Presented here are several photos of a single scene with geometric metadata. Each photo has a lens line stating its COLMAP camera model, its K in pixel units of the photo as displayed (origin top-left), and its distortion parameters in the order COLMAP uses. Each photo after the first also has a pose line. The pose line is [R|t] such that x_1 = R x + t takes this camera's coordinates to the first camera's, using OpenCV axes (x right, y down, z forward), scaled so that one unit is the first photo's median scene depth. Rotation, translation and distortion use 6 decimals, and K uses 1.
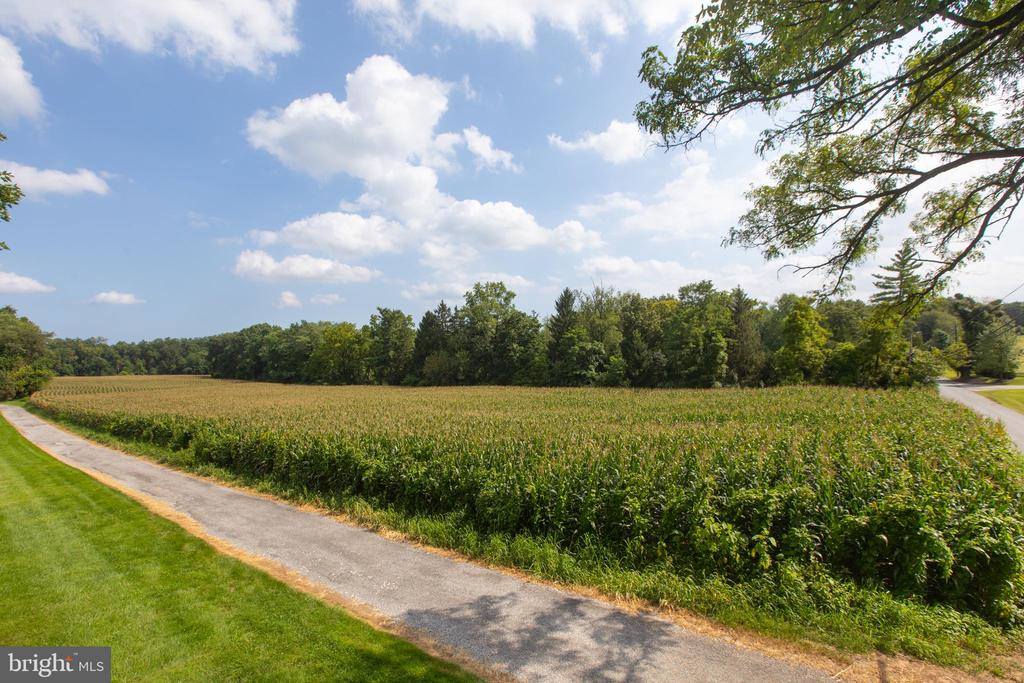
lens RADIAL K [[464.8, 0, 514.6], [0, 464.8, 343.5], [0, 0, 1]] dist [-0.002646, -0.001411]
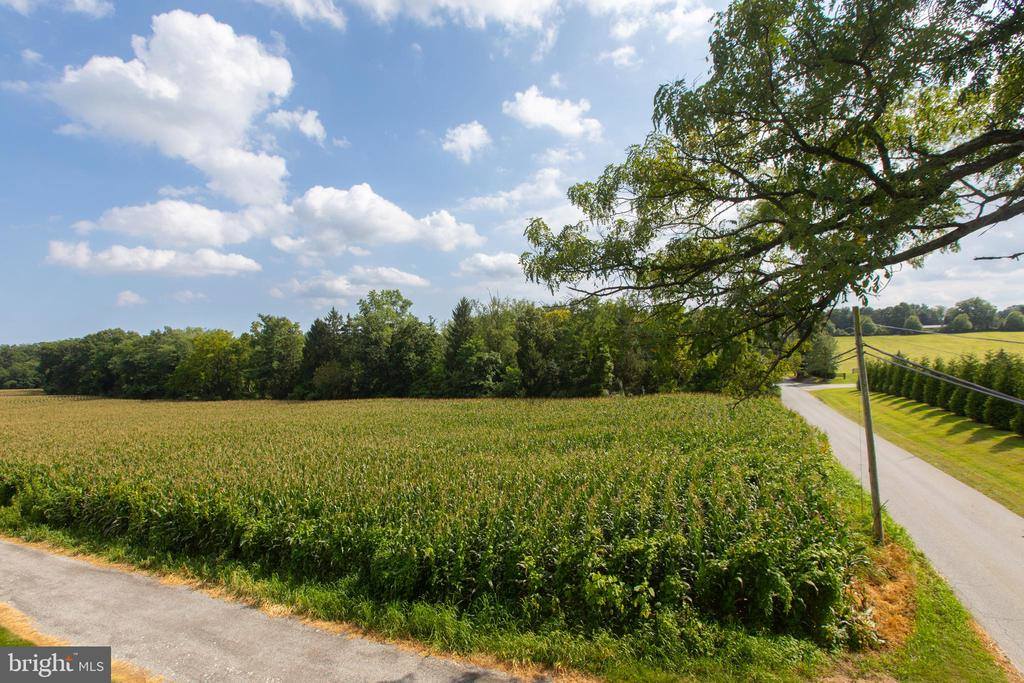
lens RADIAL K [[462.0, 0, 512.0], [0, 462.0, 341.5], [0, 0, 1]] dist [0.001747, -0.003309]
pose [[0.977140, -0.007158, 0.212477, 0.000727], [0.008383, 0.999953, -0.004867, -0.026743], [-0.212432, 0.006537, 0.977154, -0.000597]]
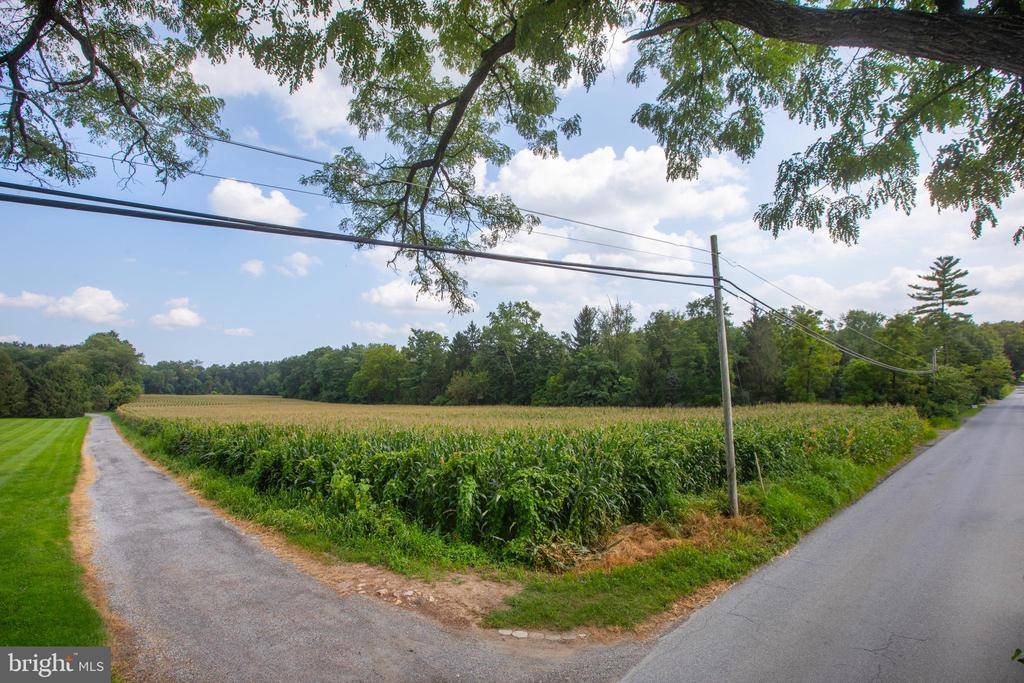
lens RADIAL K [[489.5, 0, 519.0], [0, 489.5, 346.7], [0, 0, 1]] dist [-0.046270, 0.015538]
pose [[0.987011, -0.002887, -0.160626, 0.192968], [-0.004688, 0.998895, -0.046760, 0.019372], [0.160584, 0.046906, 0.985907, -0.032128]]
